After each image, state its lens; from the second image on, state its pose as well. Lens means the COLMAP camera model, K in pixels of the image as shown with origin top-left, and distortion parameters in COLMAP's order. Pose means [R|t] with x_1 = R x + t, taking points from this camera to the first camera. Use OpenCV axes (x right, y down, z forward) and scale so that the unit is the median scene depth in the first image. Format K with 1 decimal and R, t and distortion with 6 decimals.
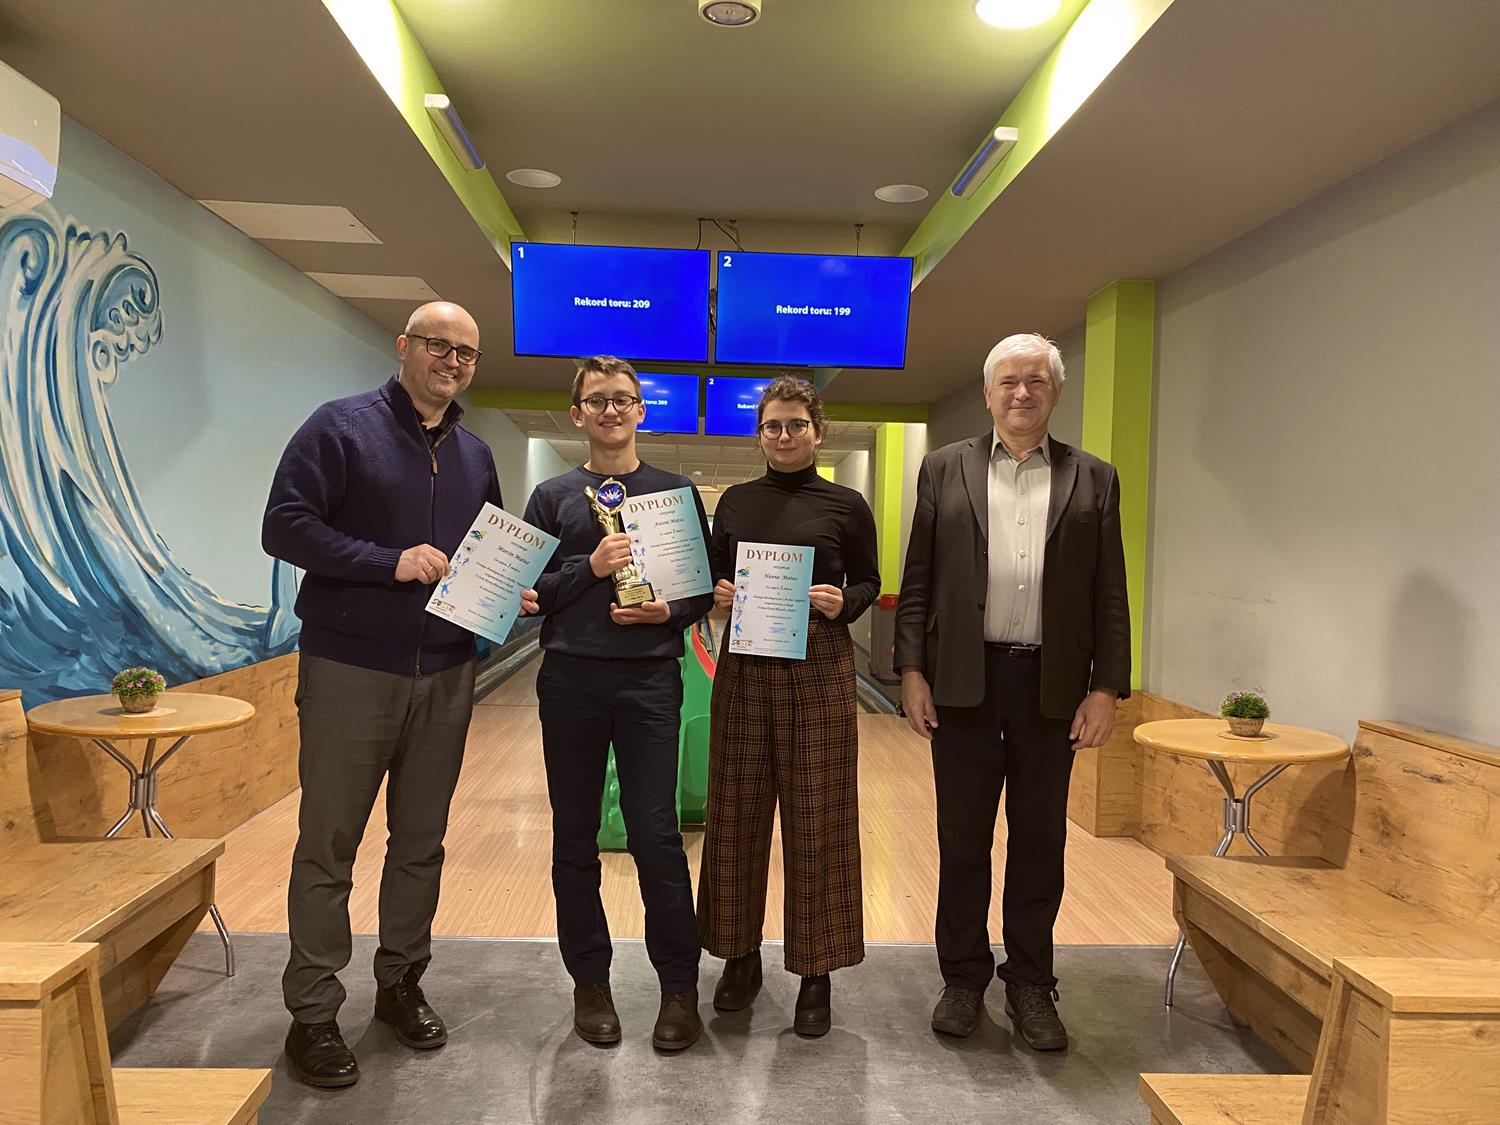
lens RADIAL K [[1153.3, 0, 737.2], [0, 1153.3, 563.1], [0, 0, 1]] dist [0.011875, 0.004108]
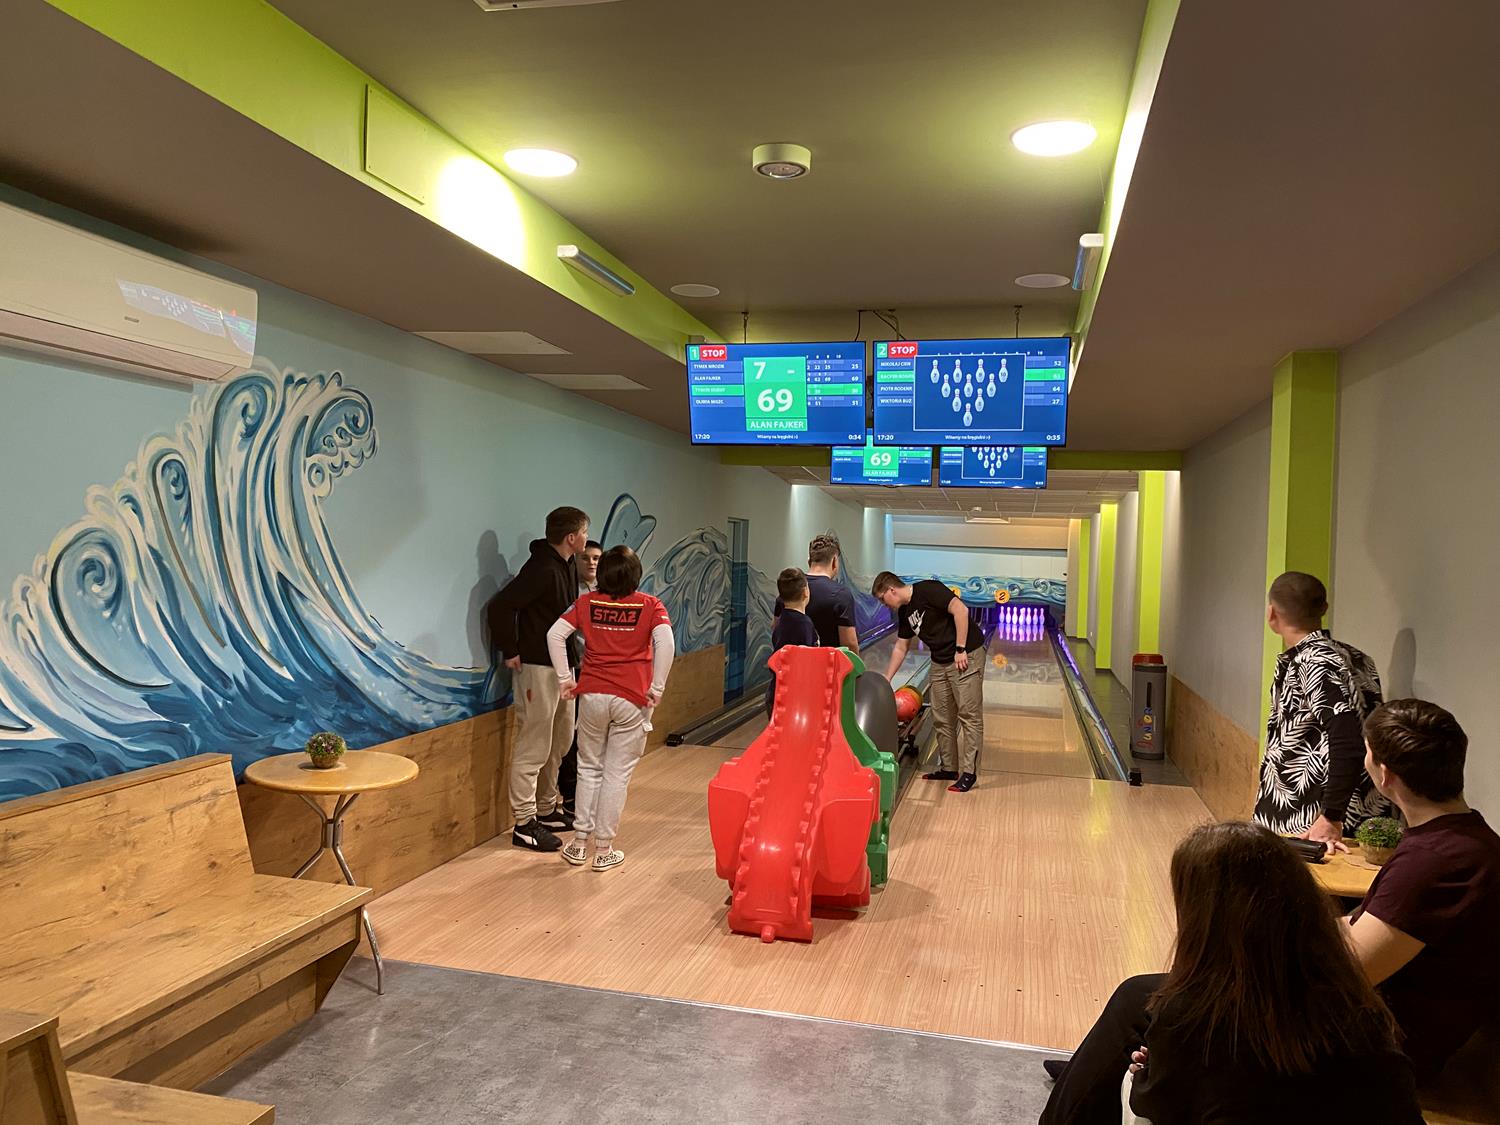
lens RADIAL K [[1144.5, 0, 732.1], [0, 1144.5, 562.4], [0, 0, 1]] dist [0.083649, -0.155798]
pose [[0.959135, 0.005518, -0.282896, 0.217584], [-0.010633, 0.999807, -0.016548, -0.071457], [0.282750, 0.018880, 0.959008, -0.043720]]
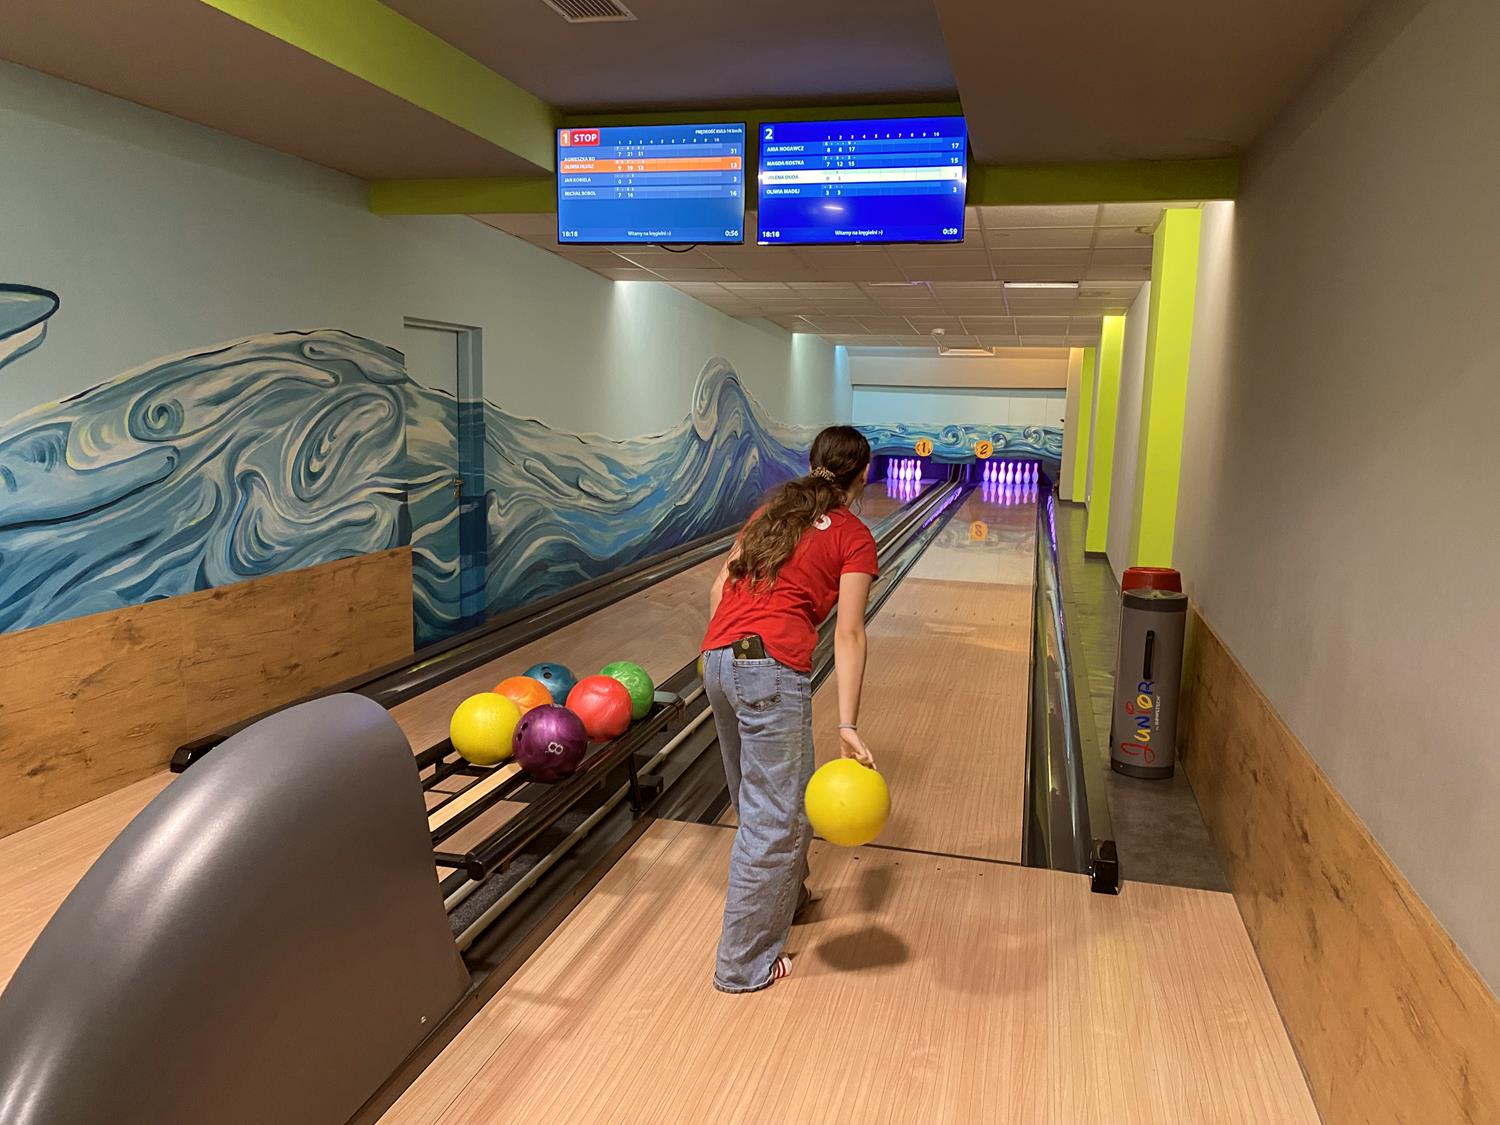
lens RADIAL K [[1141.9, 0, 742.1], [0, 1141.9, 565.9], [0, 0, 1]] dist [0.091317, -0.152396]
pose [[0.957041, 0.036166, -0.287690, 0.310900], [-0.002827, 0.993307, 0.115466, -0.077197], [0.289940, -0.109692, 0.950738, 1.288971]]
